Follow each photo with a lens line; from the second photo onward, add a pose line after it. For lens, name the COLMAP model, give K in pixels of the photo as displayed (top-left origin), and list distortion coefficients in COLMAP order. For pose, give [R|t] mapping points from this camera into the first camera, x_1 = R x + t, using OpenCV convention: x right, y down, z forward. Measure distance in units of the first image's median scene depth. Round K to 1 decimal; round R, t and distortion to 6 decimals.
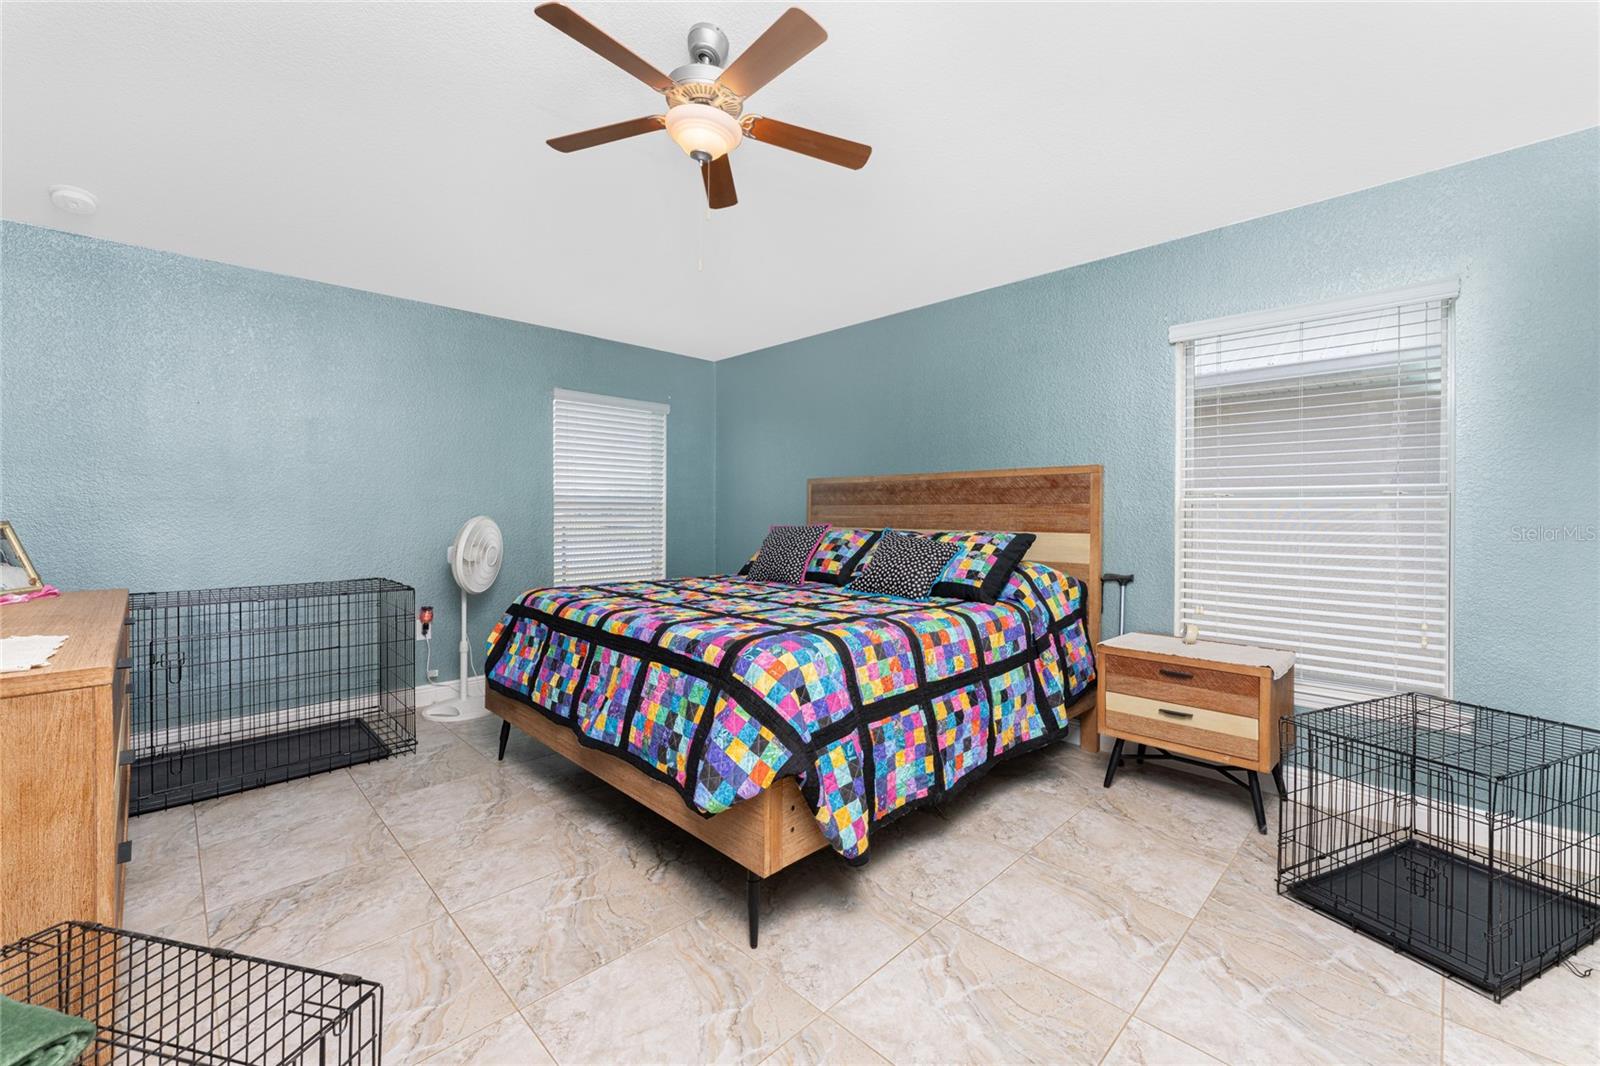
lens RADIAL K [[652.3, 0, 792.0], [0, 652.3, 523.1], [0, 0, 1]] dist [-0.000173, -0.000209]
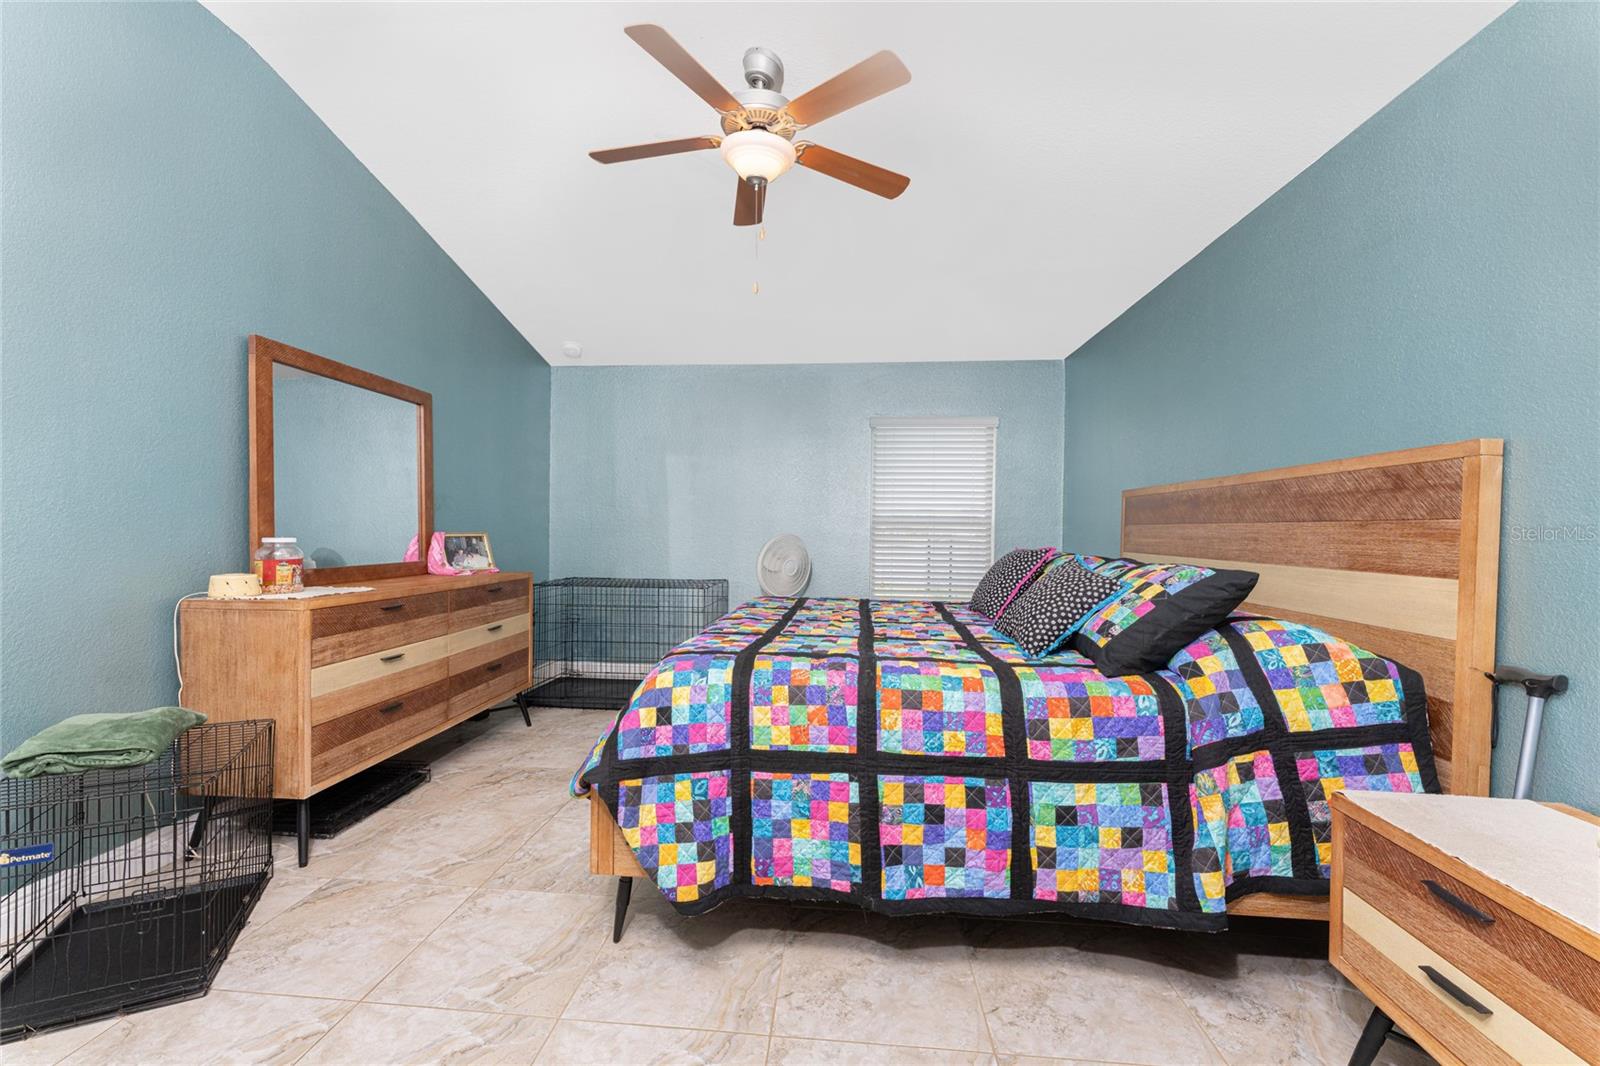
lens RADIAL K [[635.4, 0, 790.7], [0, 635.4, 544.4], [0, 0, 1]] dist [0.000011, -0.000130]
pose [[0.649780, 0.022836, -0.759779, 0.655979], [-0.022510, 0.999688, 0.010796, -0.005938], [0.759789, 0.010087, 0.650092, 0.399034]]
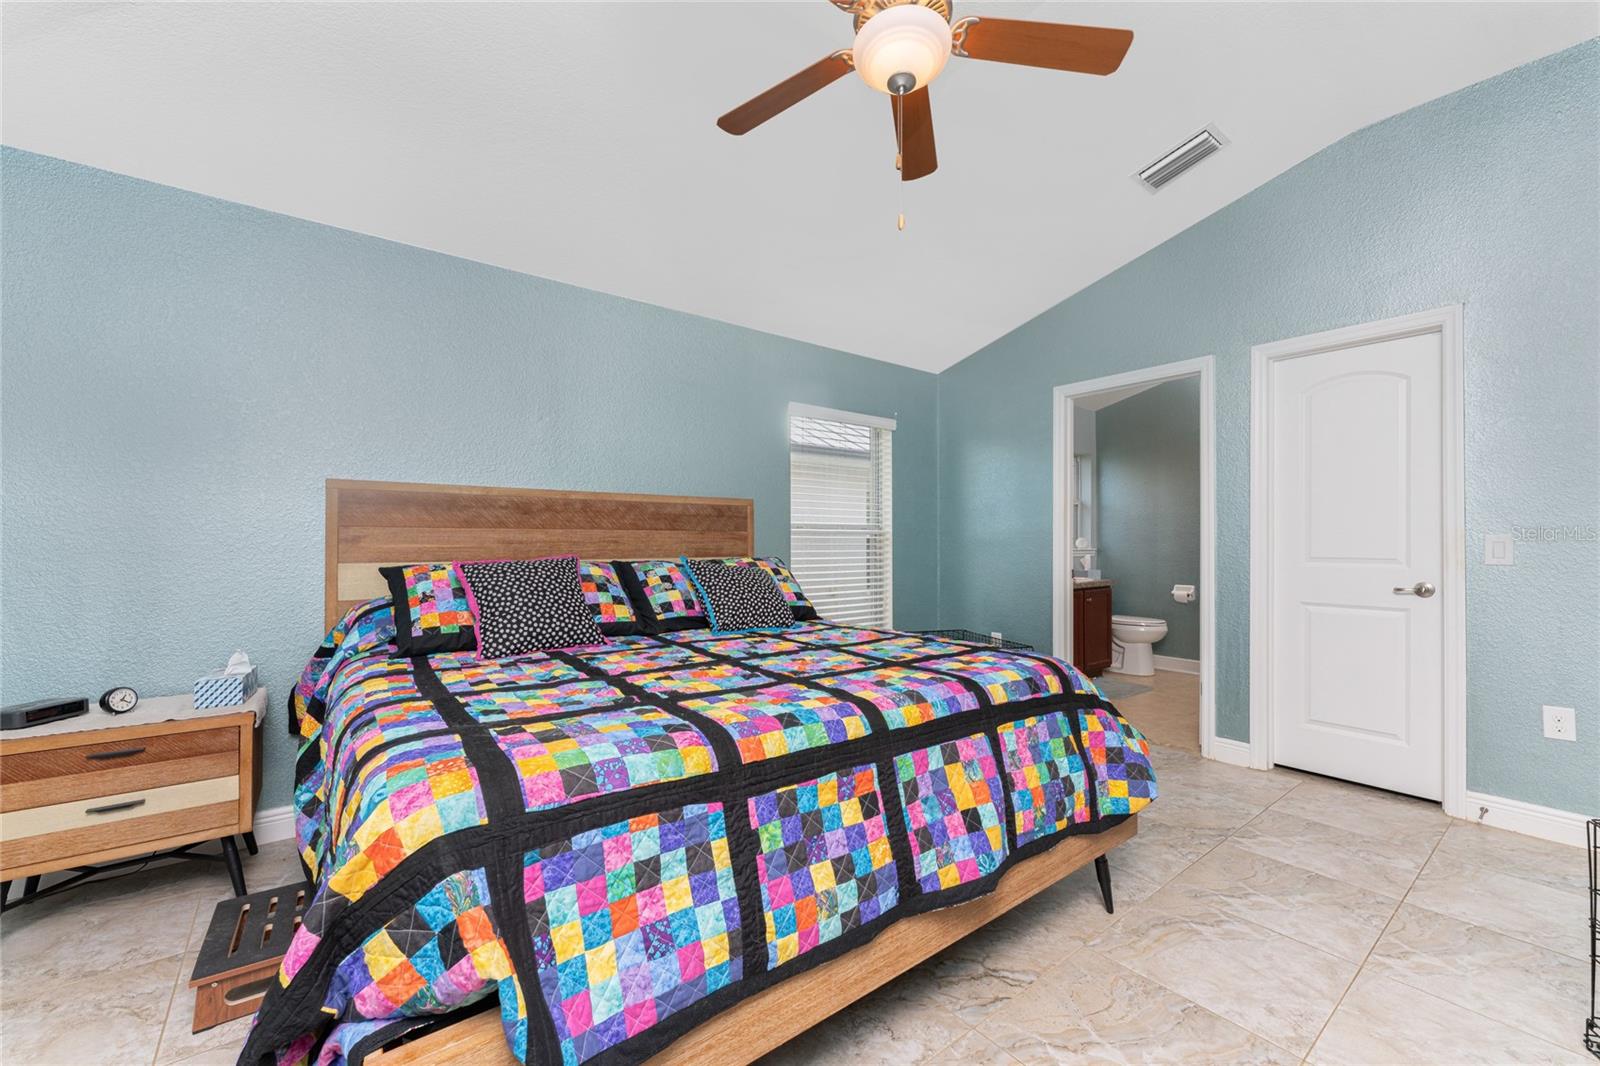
lens RADIAL K [[670.4, 0, 804.7], [0, 670.4, 535.1], [0, 0, 1]] dist [0.009073, -0.000091]
pose [[0.082324, 0.007097, 0.996580, -0.963594], [0.015366, 0.999847, -0.008390, -0.016703], [-0.996487, 0.016004, 0.082202, 1.063889]]
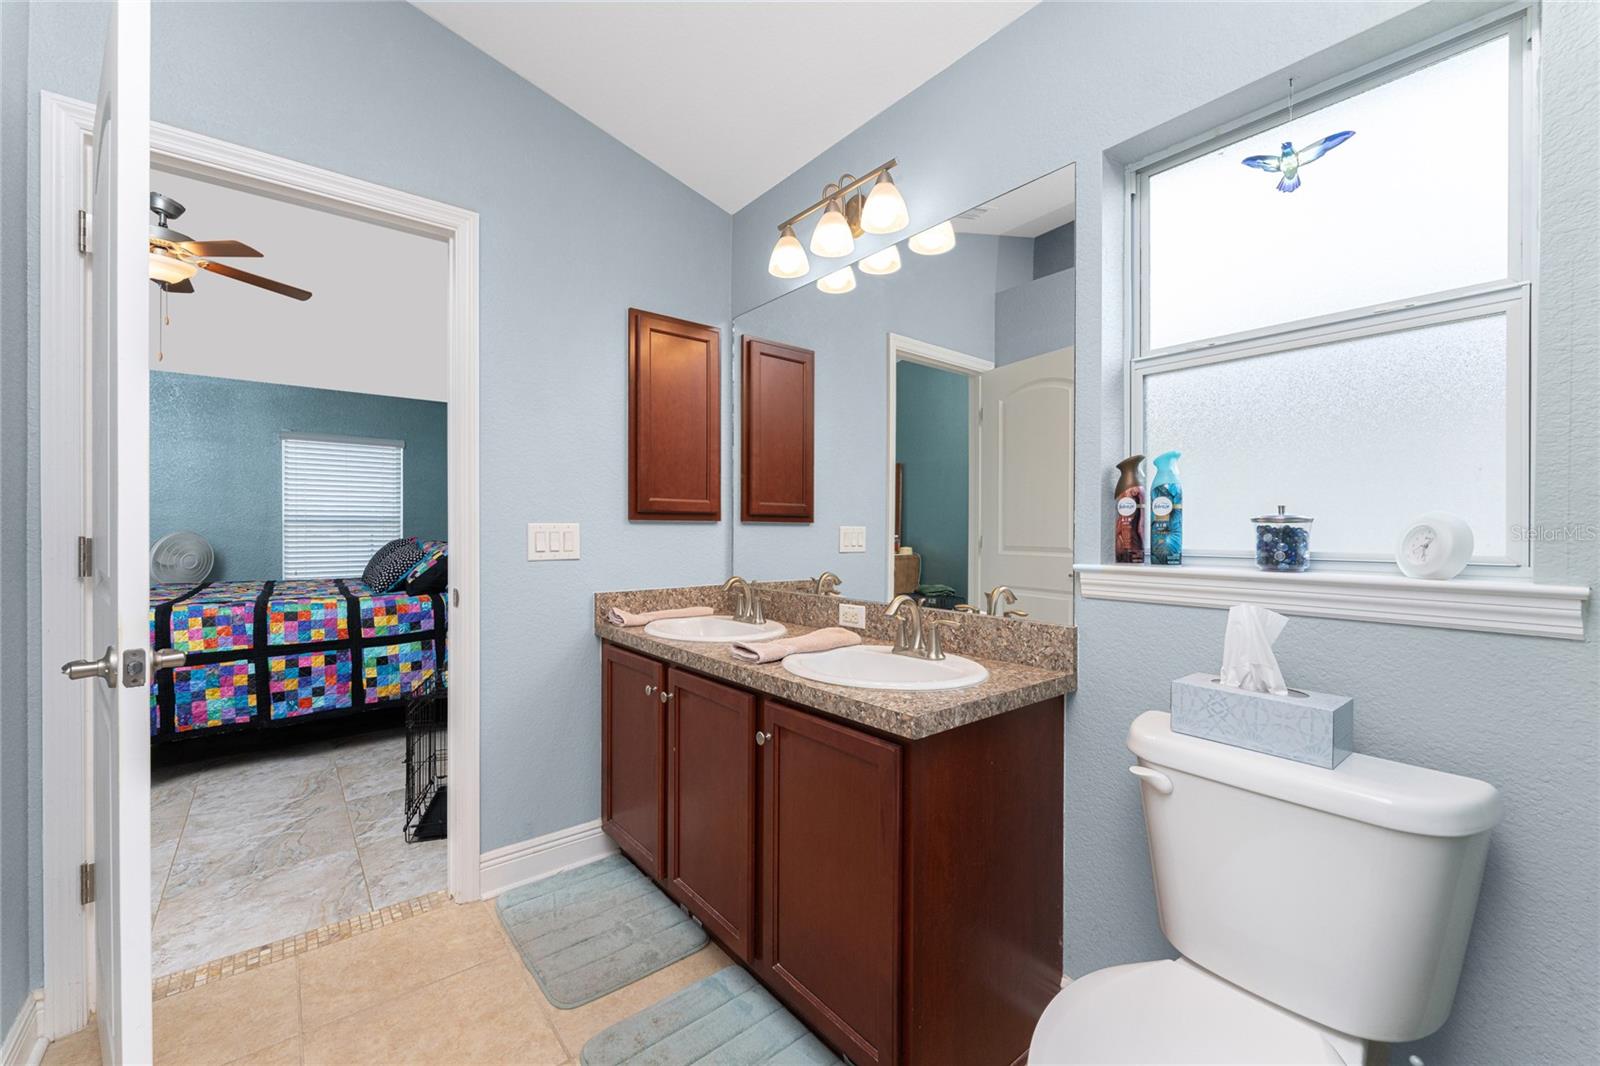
lens RADIAL K [[636.9, 0, 819.0], [0, 636.9, 529.3], [0, 0, 1]] dist [-0.014476, 0.000199]
pose [[0.998058, 0.003151, -0.062217, 1.403847], [-0.004198, 0.999852, -0.016700, 0.005130], [0.062155, 0.016929, 0.997923, -0.297542]]
